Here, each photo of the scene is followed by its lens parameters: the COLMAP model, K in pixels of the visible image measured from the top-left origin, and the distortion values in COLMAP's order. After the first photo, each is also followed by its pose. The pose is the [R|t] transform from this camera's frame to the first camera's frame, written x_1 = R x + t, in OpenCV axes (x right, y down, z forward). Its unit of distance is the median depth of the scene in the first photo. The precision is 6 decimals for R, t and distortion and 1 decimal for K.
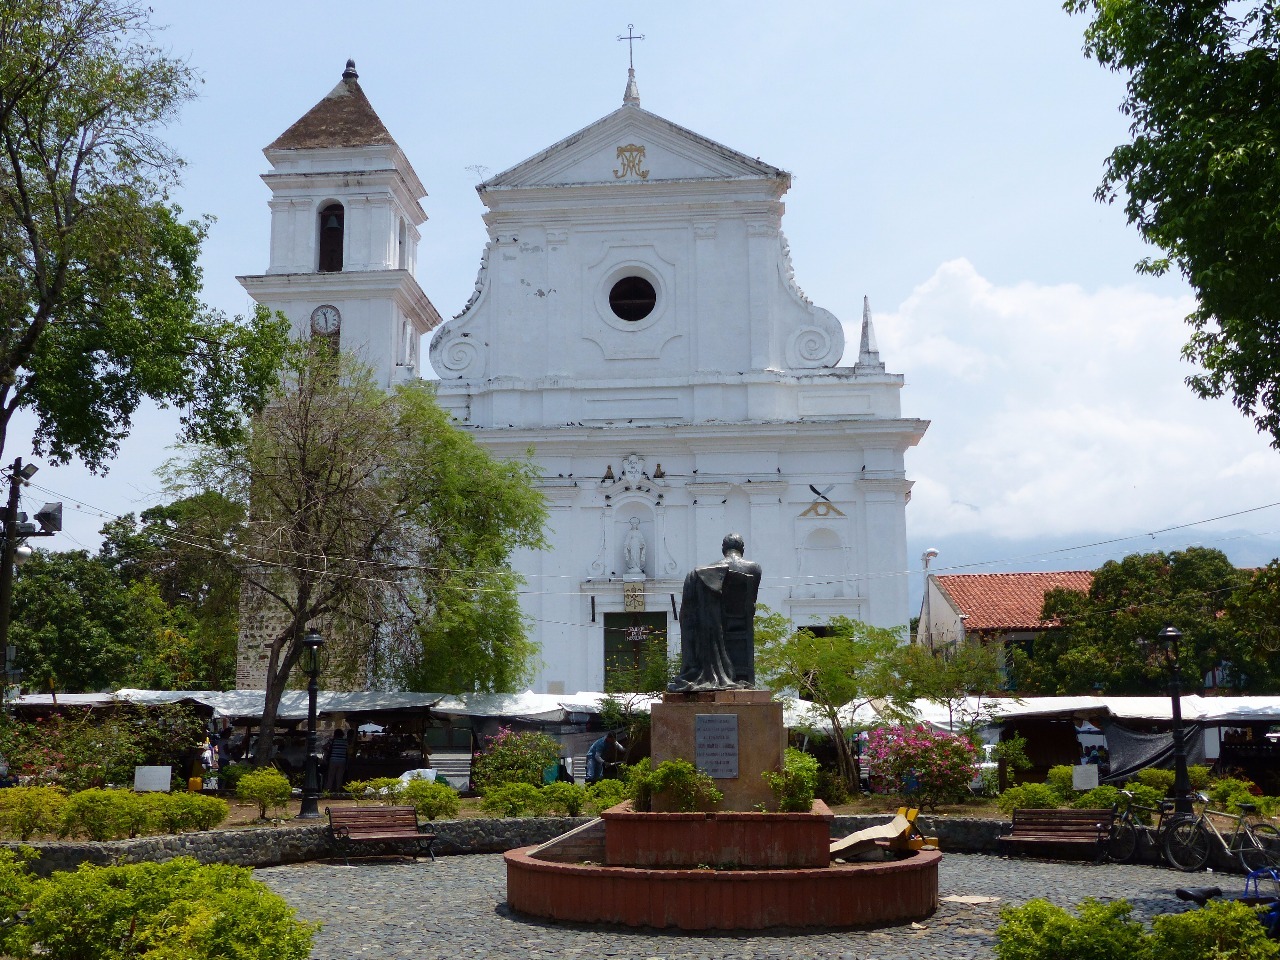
lens RADIAL K [[1411.9, 0, 639.4], [0, 1411.9, 478.3], [0, 0, 1]] dist [-0.005888, 0.000000]
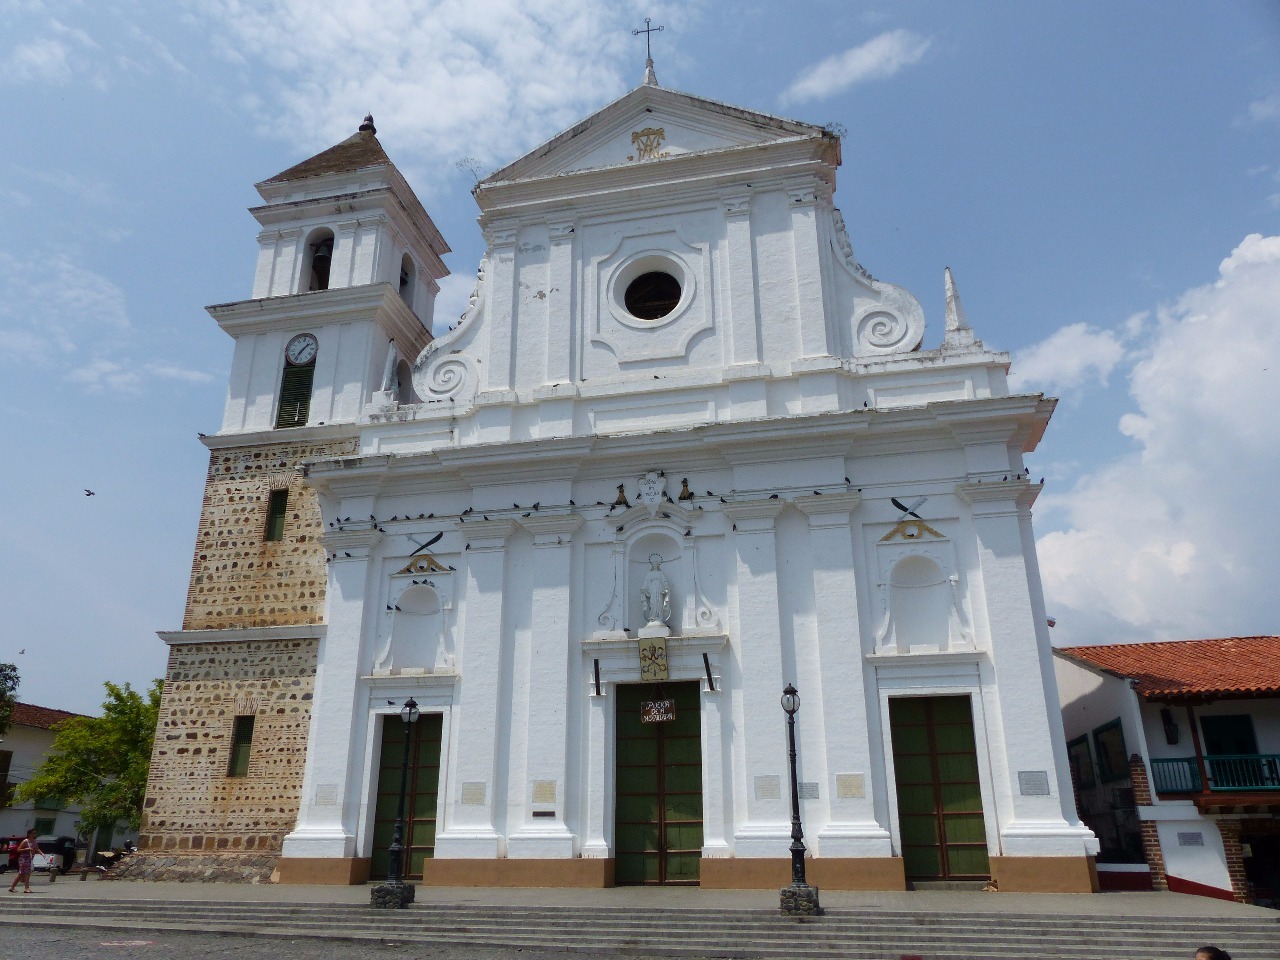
lens RADIAL K [[945.0, 0, 640.0], [0, 945.0, 485.0], [0, 0, 1]] dist [-0.023095, 0.000831]
pose [[0.992838, -0.041717, -0.111950, 0.045721], [0.020478, 0.982610, -0.184548, 0.083218], [0.117702, 0.180933, 0.976427, 0.499515]]
